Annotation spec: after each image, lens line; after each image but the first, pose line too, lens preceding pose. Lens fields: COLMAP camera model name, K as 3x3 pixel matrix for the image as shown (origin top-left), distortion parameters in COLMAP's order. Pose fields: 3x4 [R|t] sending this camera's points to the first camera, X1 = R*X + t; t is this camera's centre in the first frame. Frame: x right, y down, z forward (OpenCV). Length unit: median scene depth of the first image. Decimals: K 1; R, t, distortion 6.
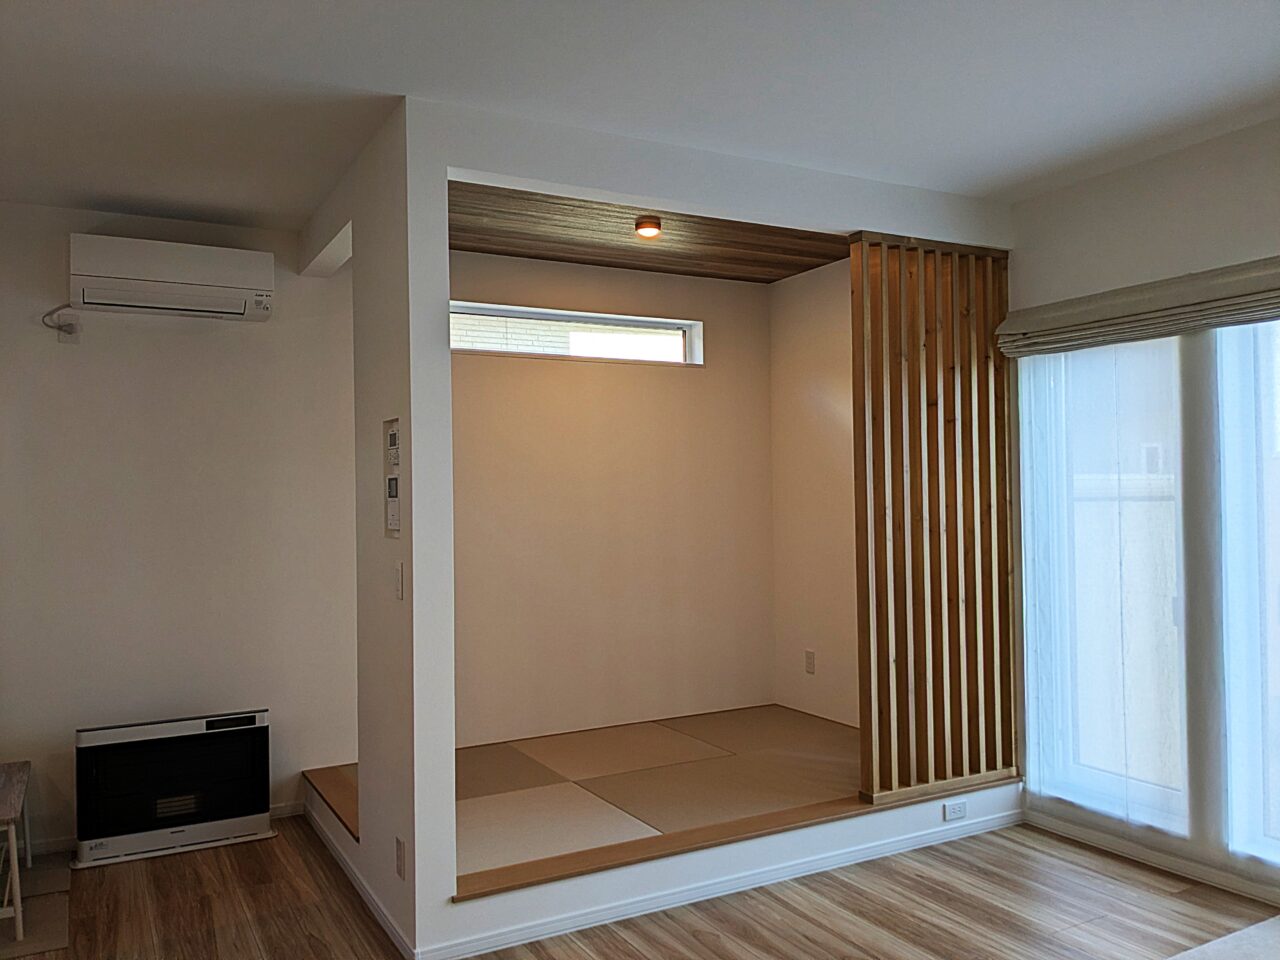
lens RADIAL K [[1020.7, 0, 640.0], [0, 1020.7, 480.0], [0, 0, 1]] dist [0.009421, -0.000414]
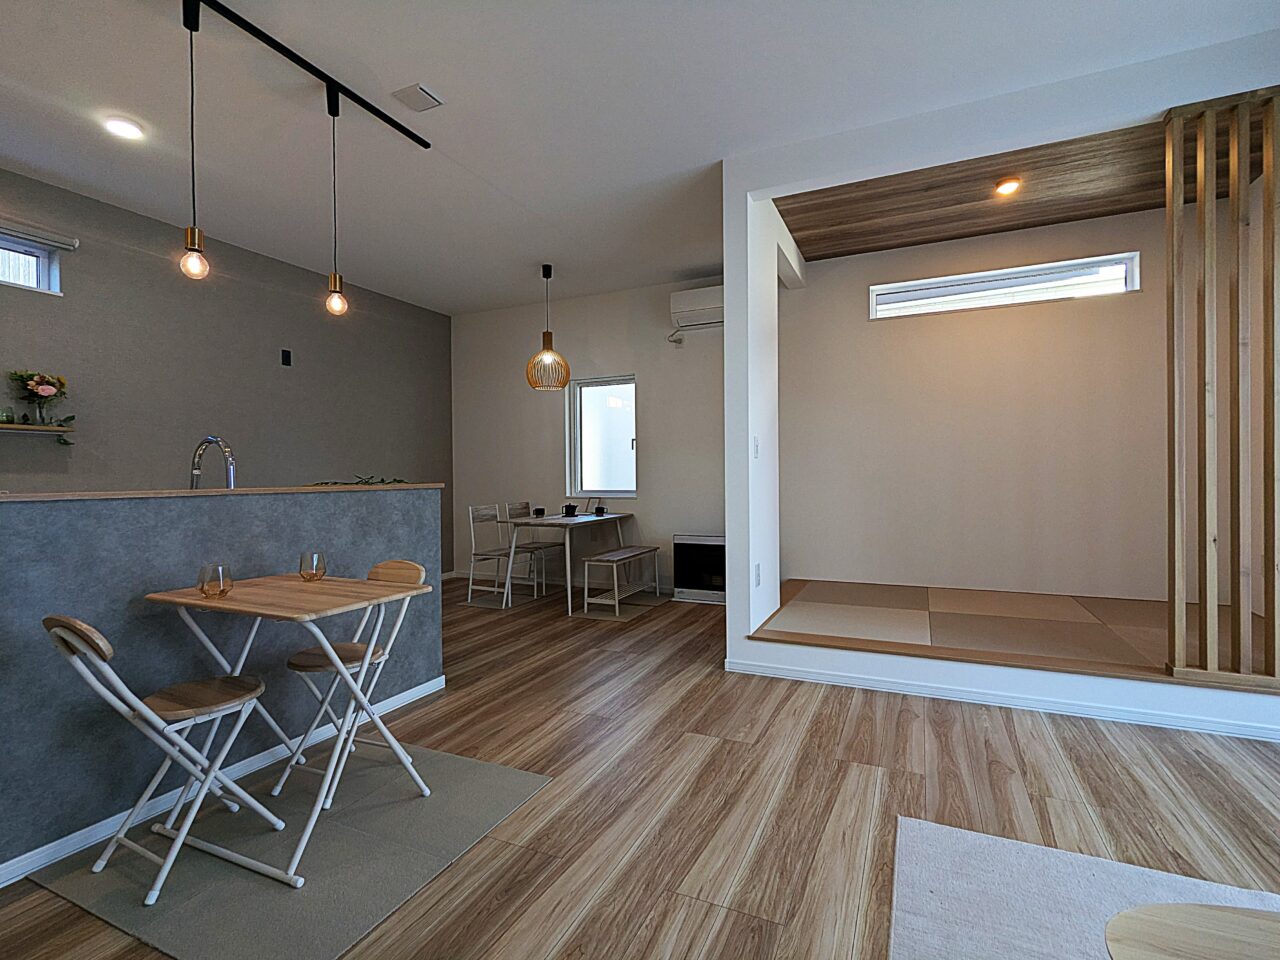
lens RADIAL K [[623.8, 0, 640.0], [0, 623.8, 480.0], [0, 0, 1]] dist [0.000469, 0.000528]
pose [[0.581699, 0.012919, -0.813302, 0.450800], [0.013465, 0.999584, 0.025509, 0.105199], [0.813293, -0.025789, 0.581283, 0.227449]]
